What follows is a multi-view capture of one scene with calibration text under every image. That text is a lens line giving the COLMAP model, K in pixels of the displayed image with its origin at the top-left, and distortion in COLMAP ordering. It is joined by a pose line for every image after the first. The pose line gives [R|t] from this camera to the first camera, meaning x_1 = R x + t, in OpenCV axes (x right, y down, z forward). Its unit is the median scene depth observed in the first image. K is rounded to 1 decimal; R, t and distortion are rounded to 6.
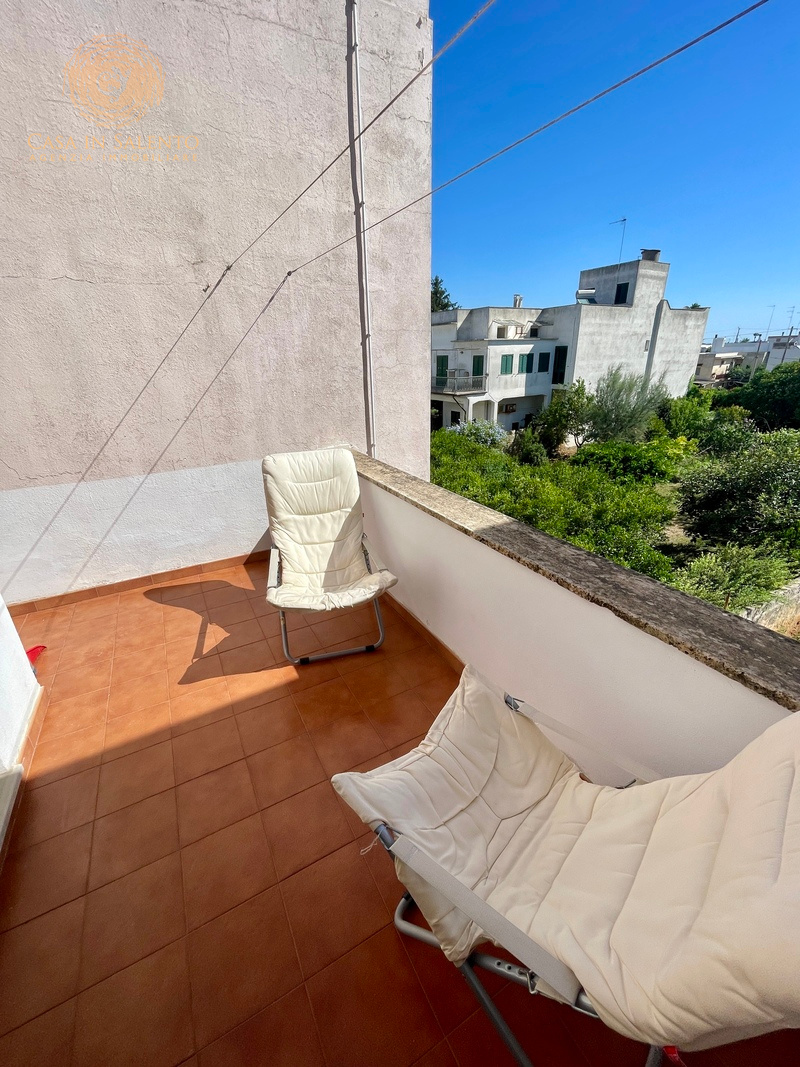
lens RADIAL K [[429.5, 0, 399.9], [0, 429.5, 532.1], [0, 0, 1]] dist [-0.001172, -0.001087]
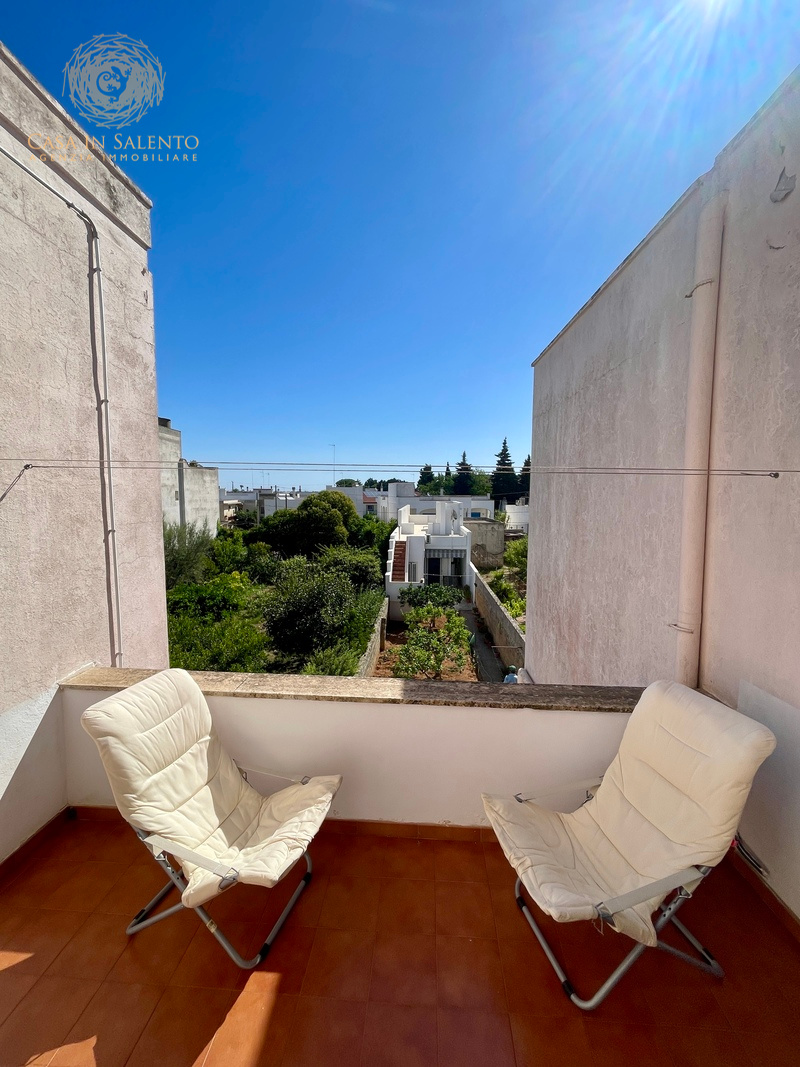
lens RADIAL K [[429.5, 0, 395.6], [0, 429.5, 533.8], [0, 0, 1]] dist [-0.001172, -0.001087]
pose [[0.550102, -0.051818, 0.833488, -0.513465], [0.305720, 0.941283, -0.143255, -0.167476], [-0.777125, 0.333619, 0.533643, 0.108813]]
